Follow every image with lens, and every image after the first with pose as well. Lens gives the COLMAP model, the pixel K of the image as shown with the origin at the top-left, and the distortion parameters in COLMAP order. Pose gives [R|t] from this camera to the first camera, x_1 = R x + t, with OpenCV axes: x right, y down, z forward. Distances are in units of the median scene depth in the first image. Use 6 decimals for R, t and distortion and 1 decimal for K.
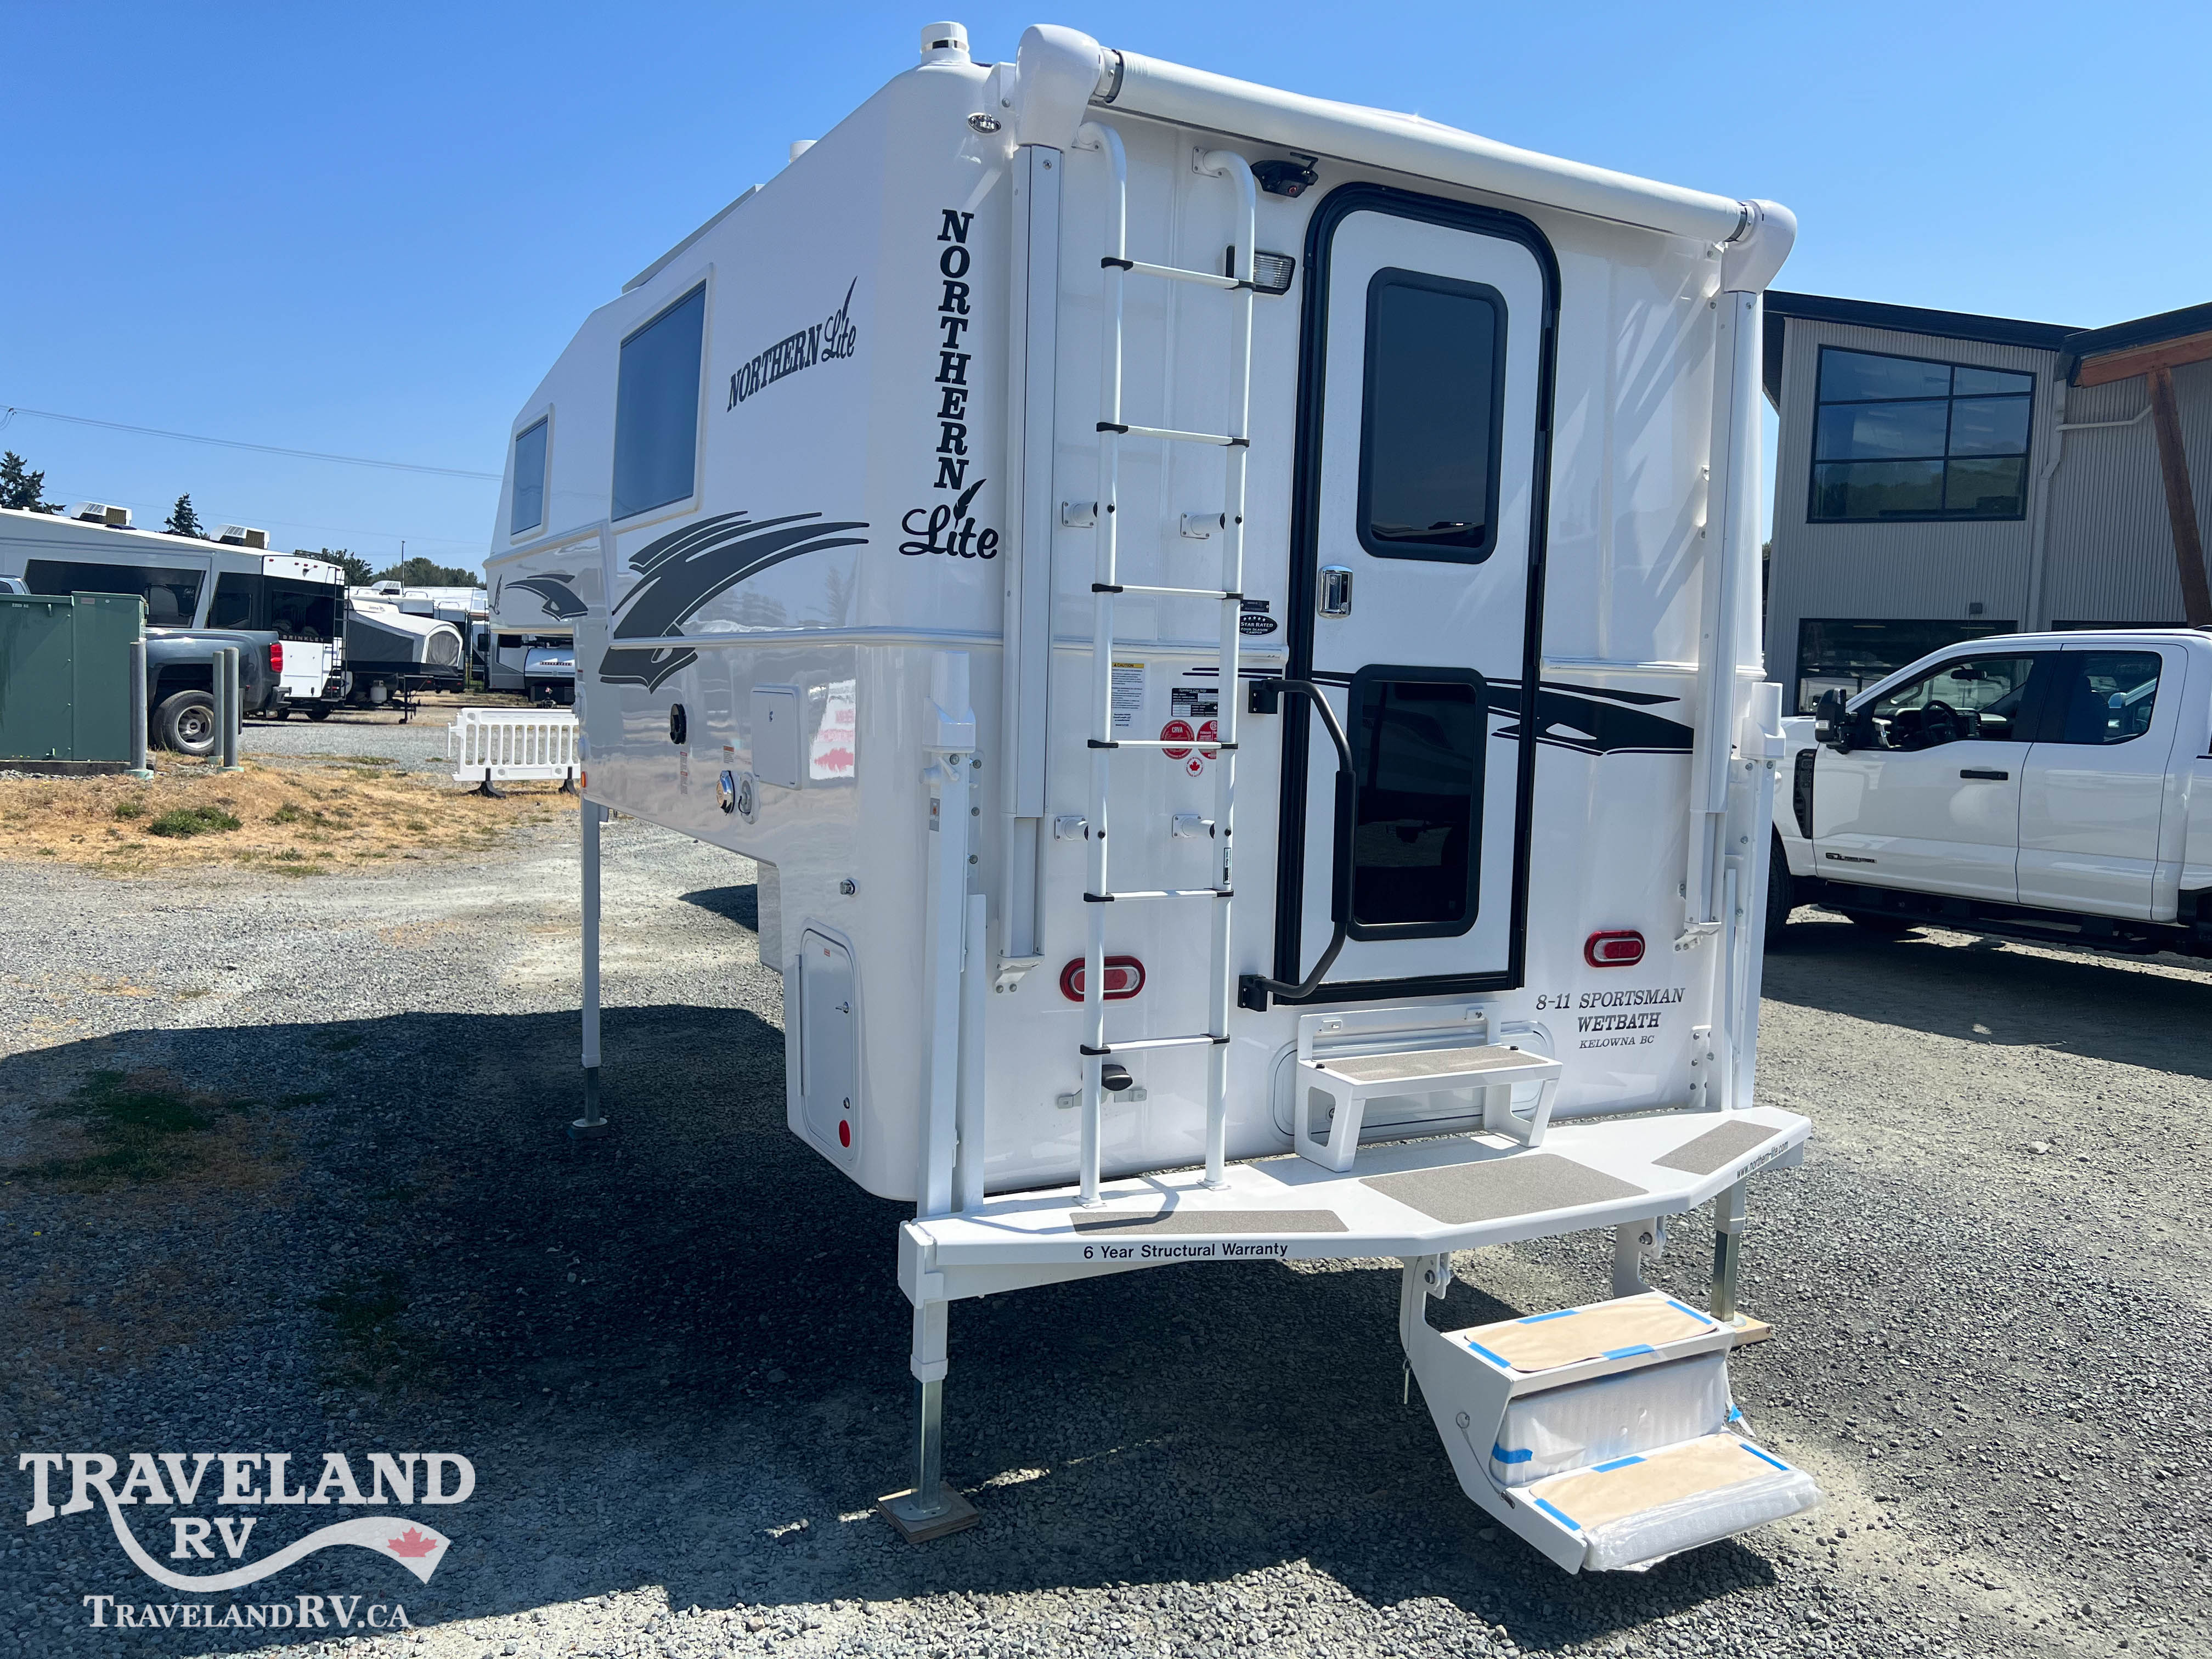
lens RADIAL K [[1669.3, 0, 1108.0], [0, 1669.3, 831.9], [0, 0, 1]] dist [0.022628, -0.016123]
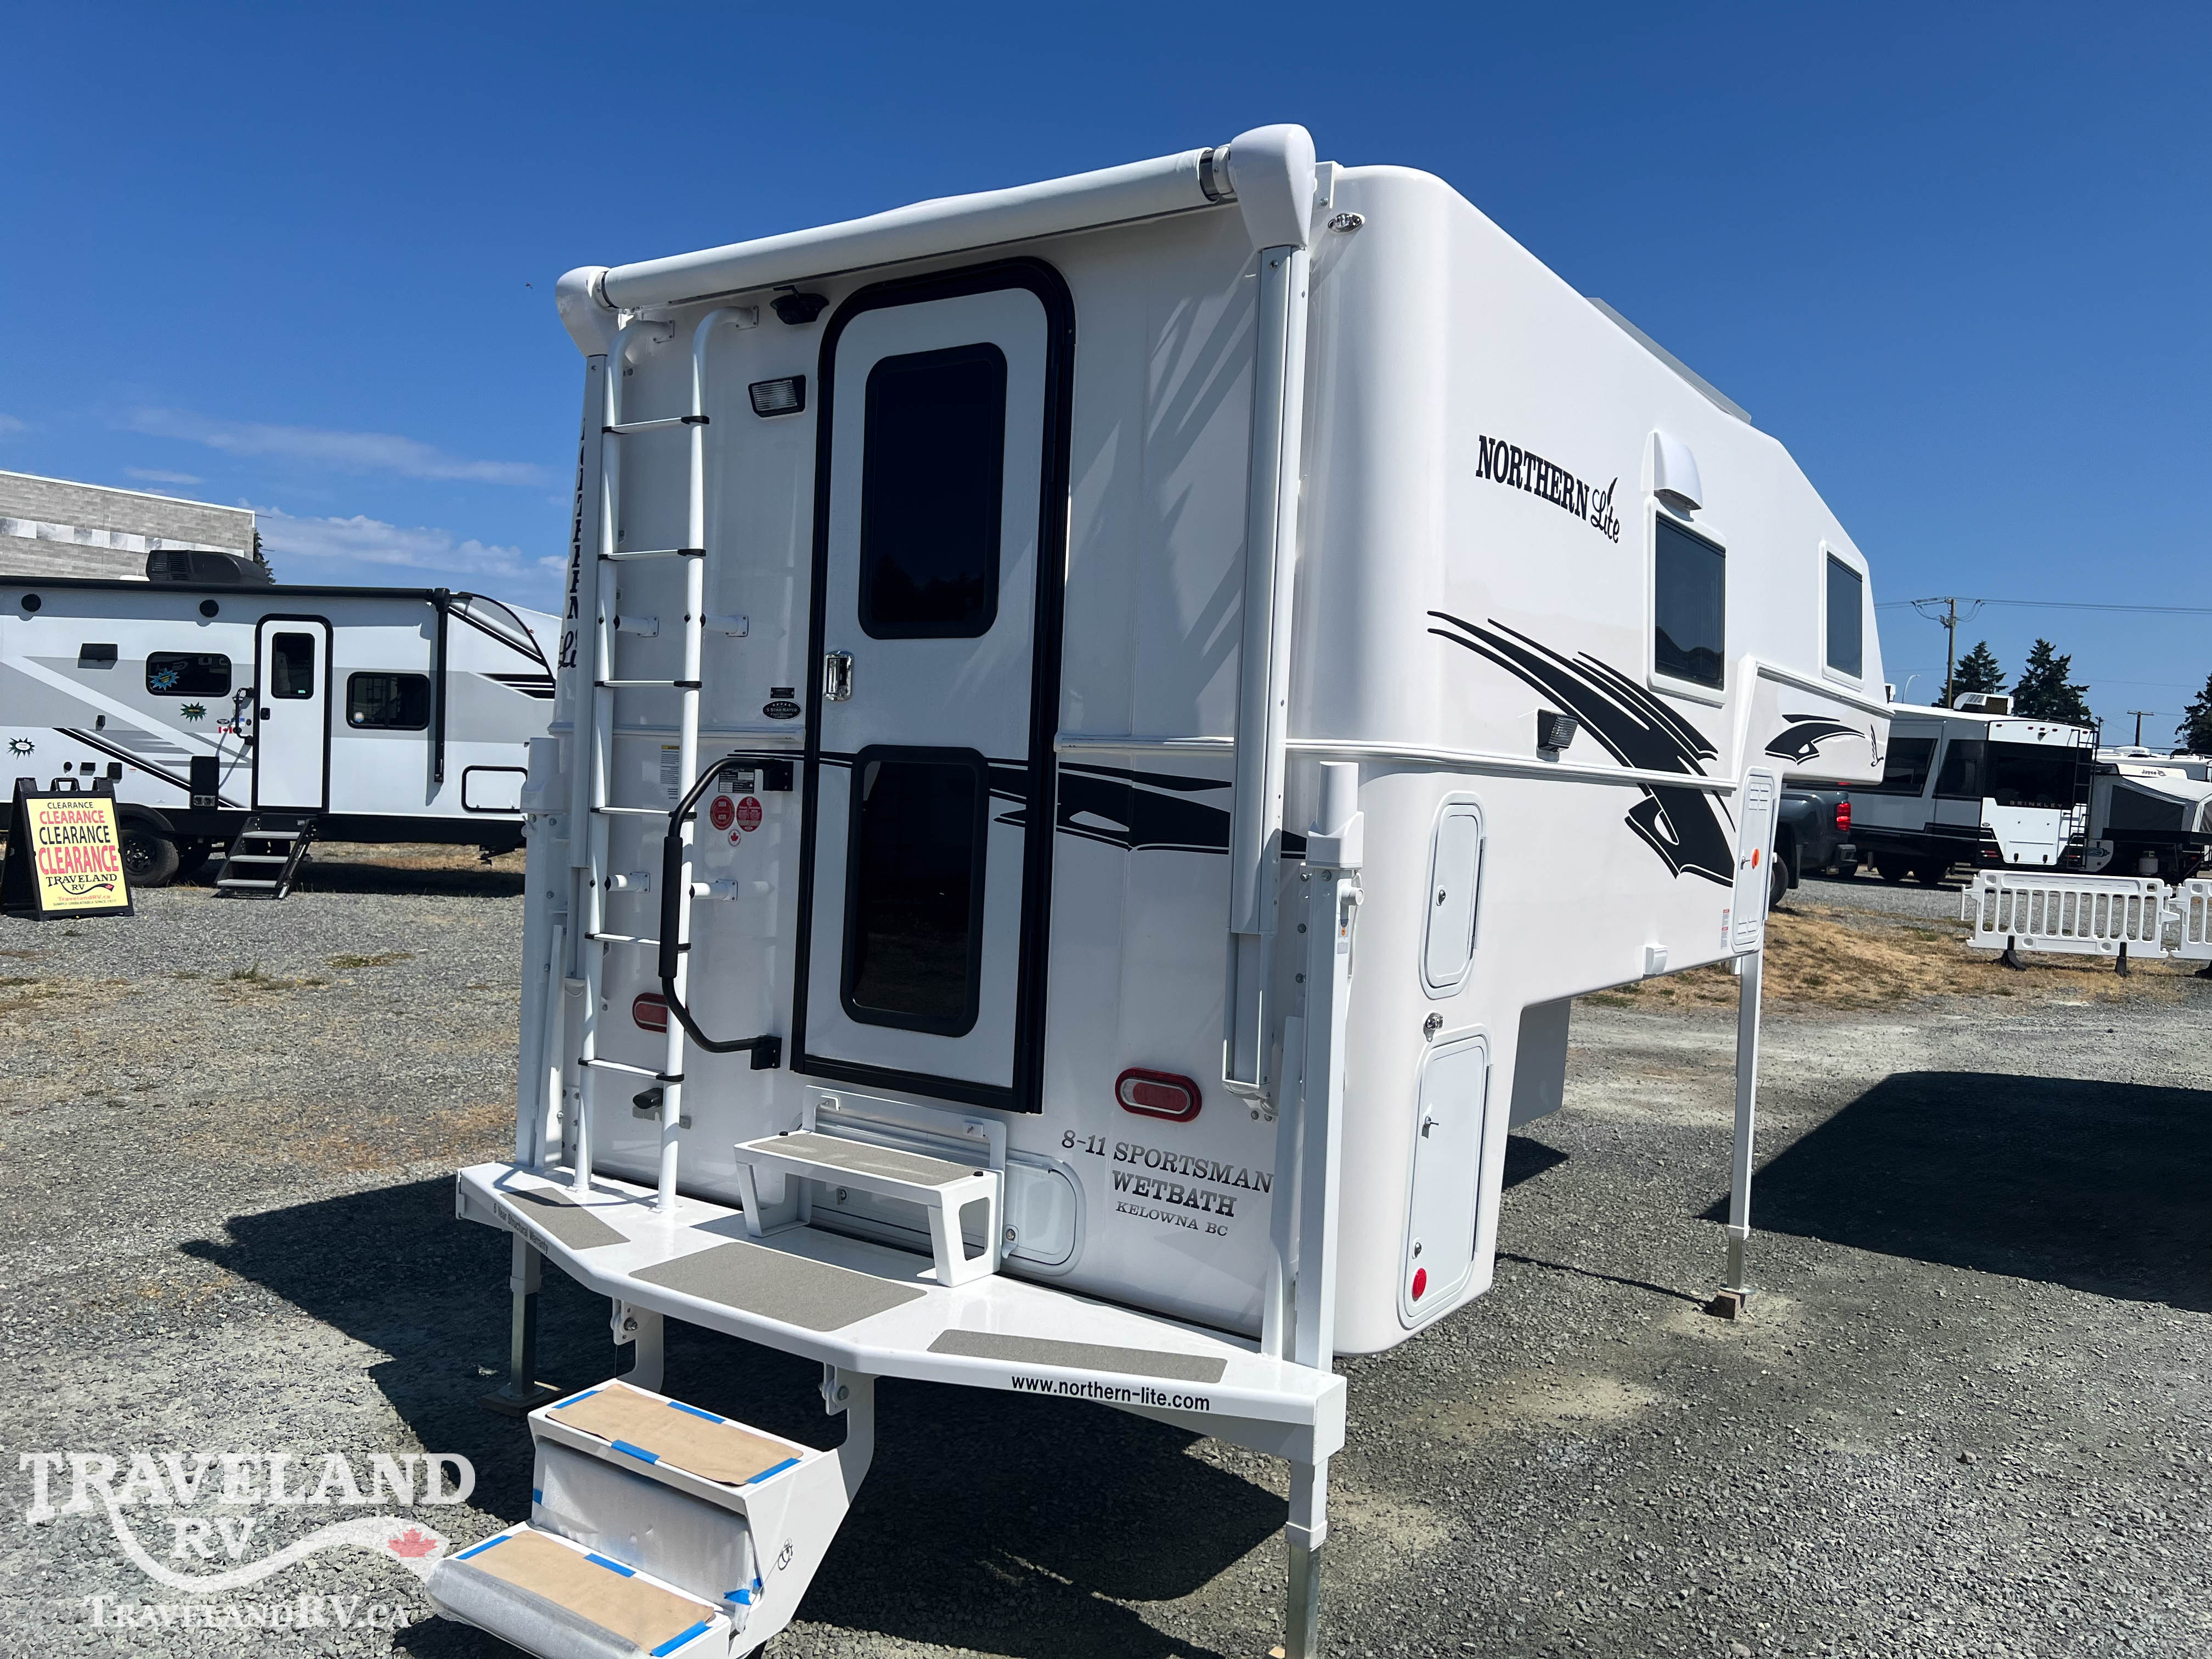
lens RADIAL K [[1669.3, 0, 1095.9], [0, 1669.3, 827.1], [0, 0, 1]] dist [0.022628, -0.016123]
pose [[0.465534, 0.010520, -0.884968, 1.047177], [-0.105532, 0.993455, -0.043706, -0.020460], [0.878716, 0.113739, 0.463597, 0.623800]]
